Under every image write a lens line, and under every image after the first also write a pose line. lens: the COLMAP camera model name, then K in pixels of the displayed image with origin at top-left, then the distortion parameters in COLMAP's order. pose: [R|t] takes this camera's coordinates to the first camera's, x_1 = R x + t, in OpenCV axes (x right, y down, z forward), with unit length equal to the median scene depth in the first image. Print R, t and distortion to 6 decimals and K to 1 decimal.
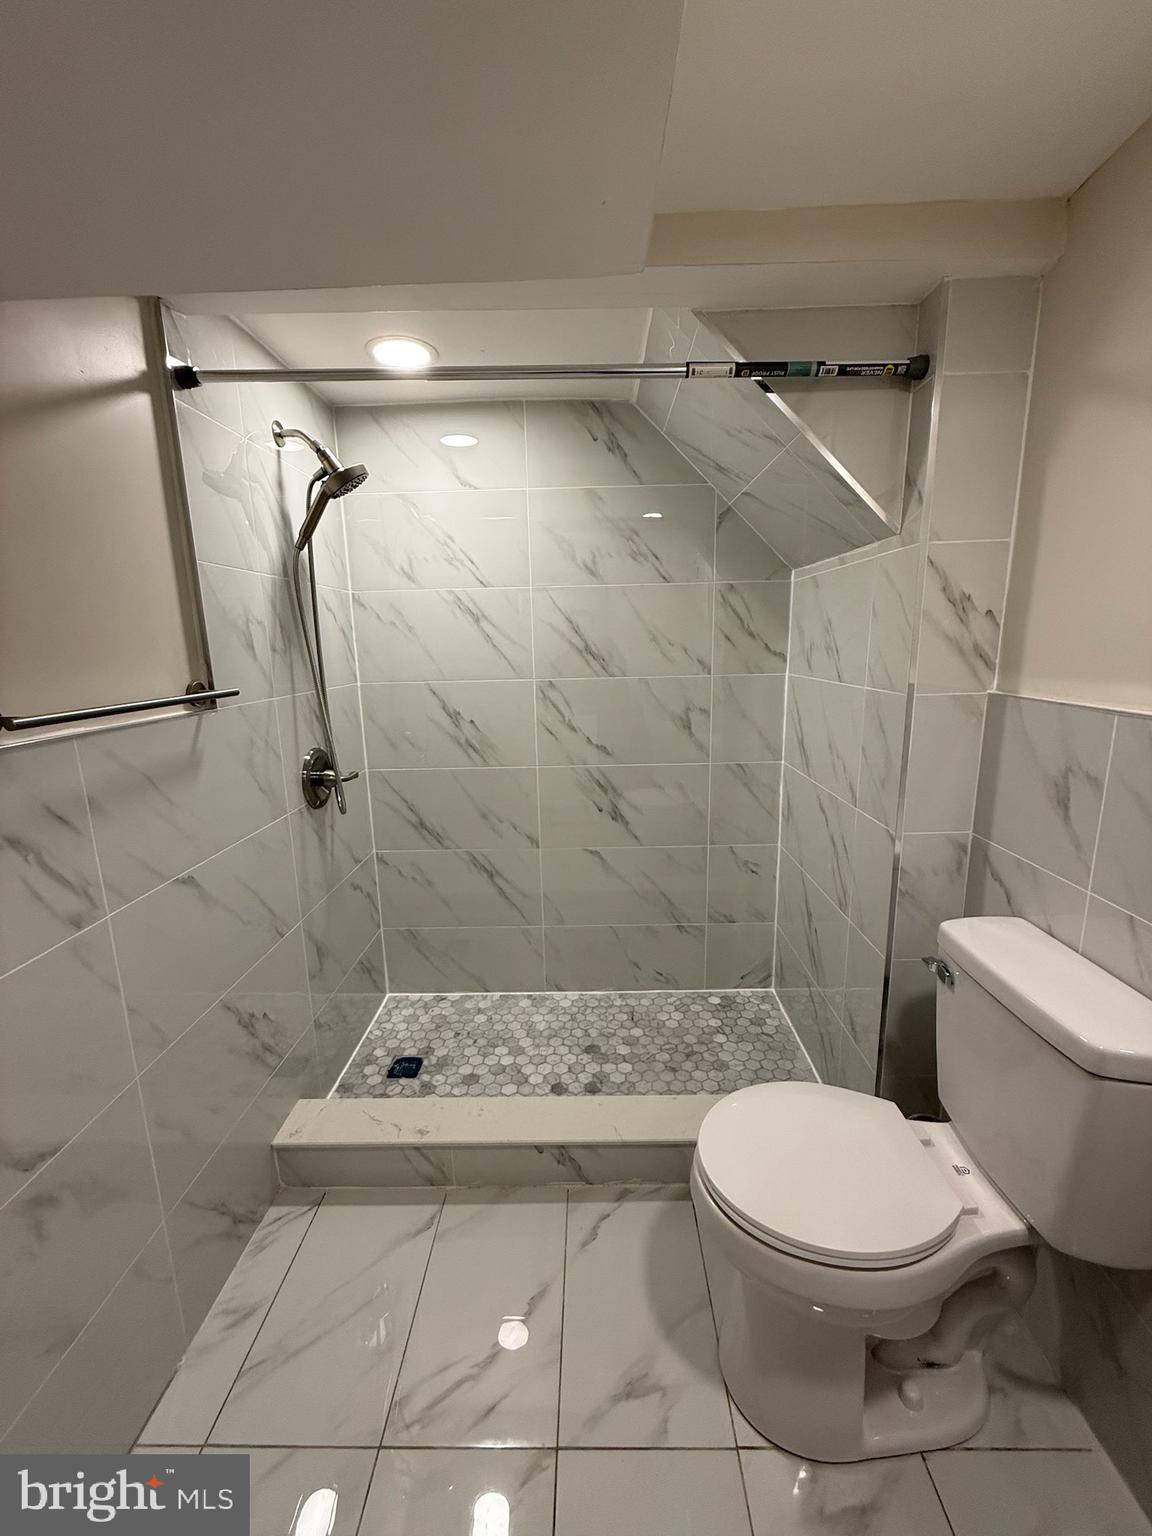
lens RADIAL K [[616.7, 0, 581.7], [0, 616.7, 764.1], [0, 0, 1]] dist [0.000160, 0.001430]
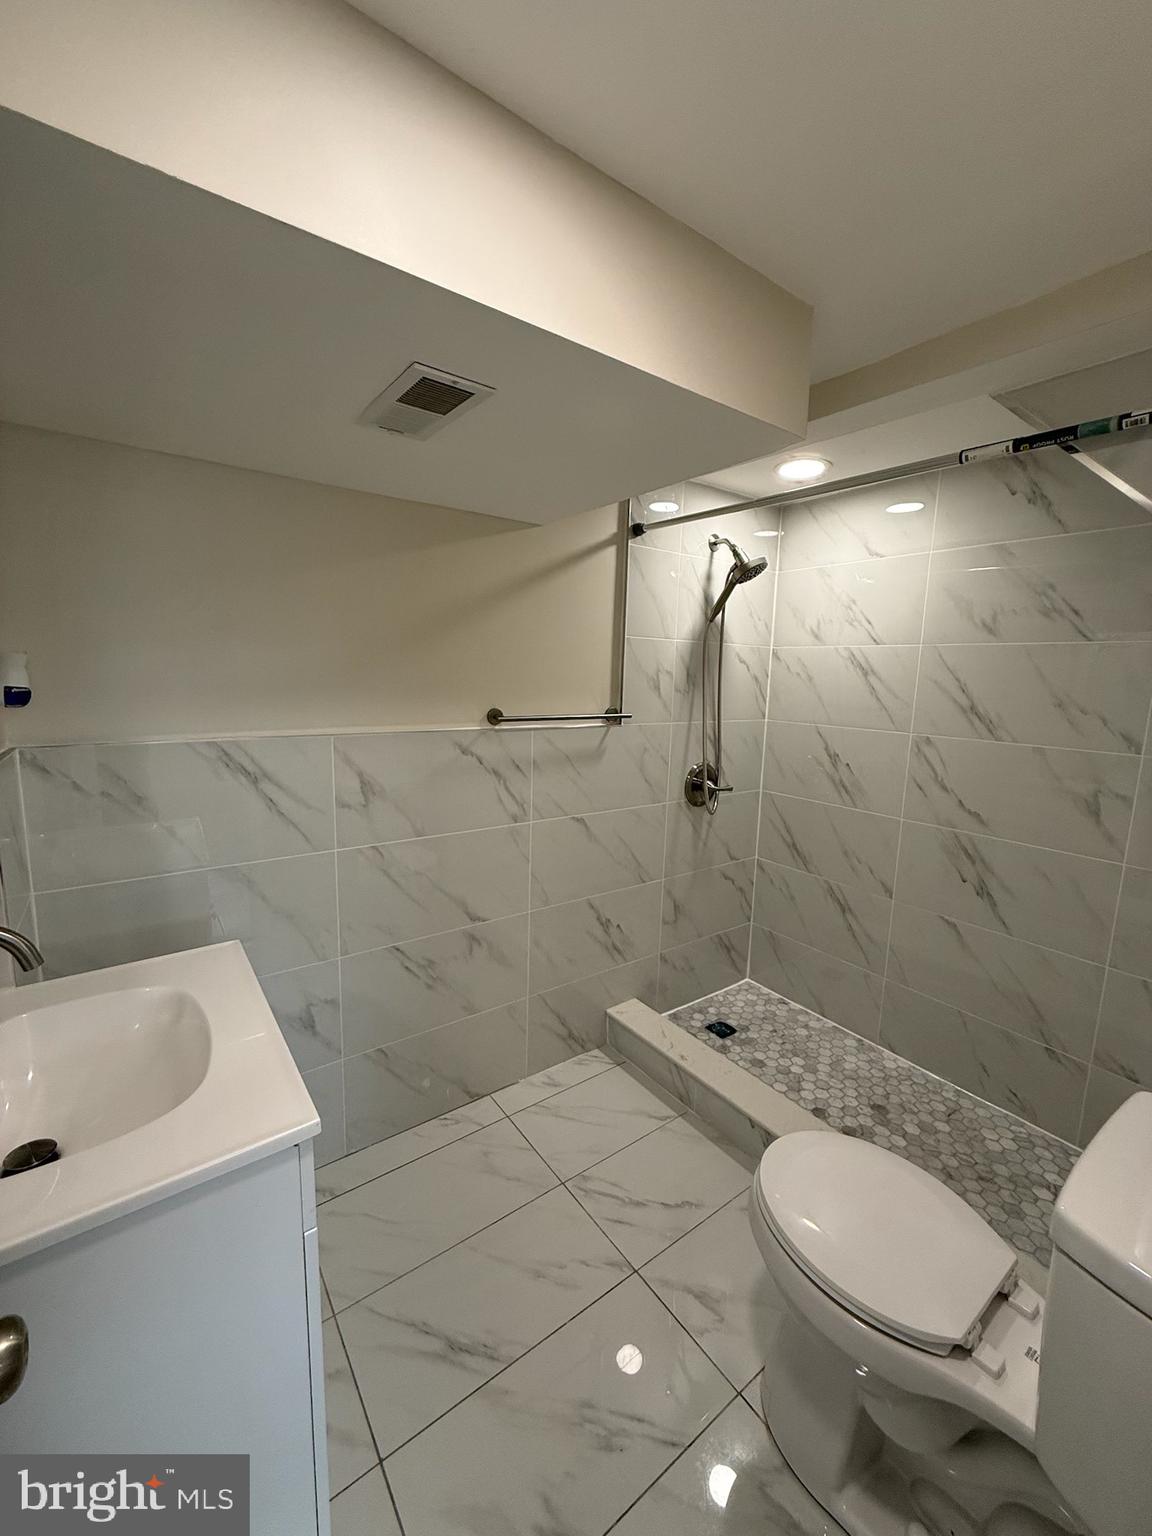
lens RADIAL K [[616.7, 0, 570.5], [0, 616.7, 763.4], [0, 0, 1]] dist [0.000160, 0.001430]
pose [[0.596146, 0.157956, -0.787185, 0.429973], [-0.199144, 0.978908, 0.045613, -0.025544], [0.777787, 0.129571, 0.615028, -0.064740]]
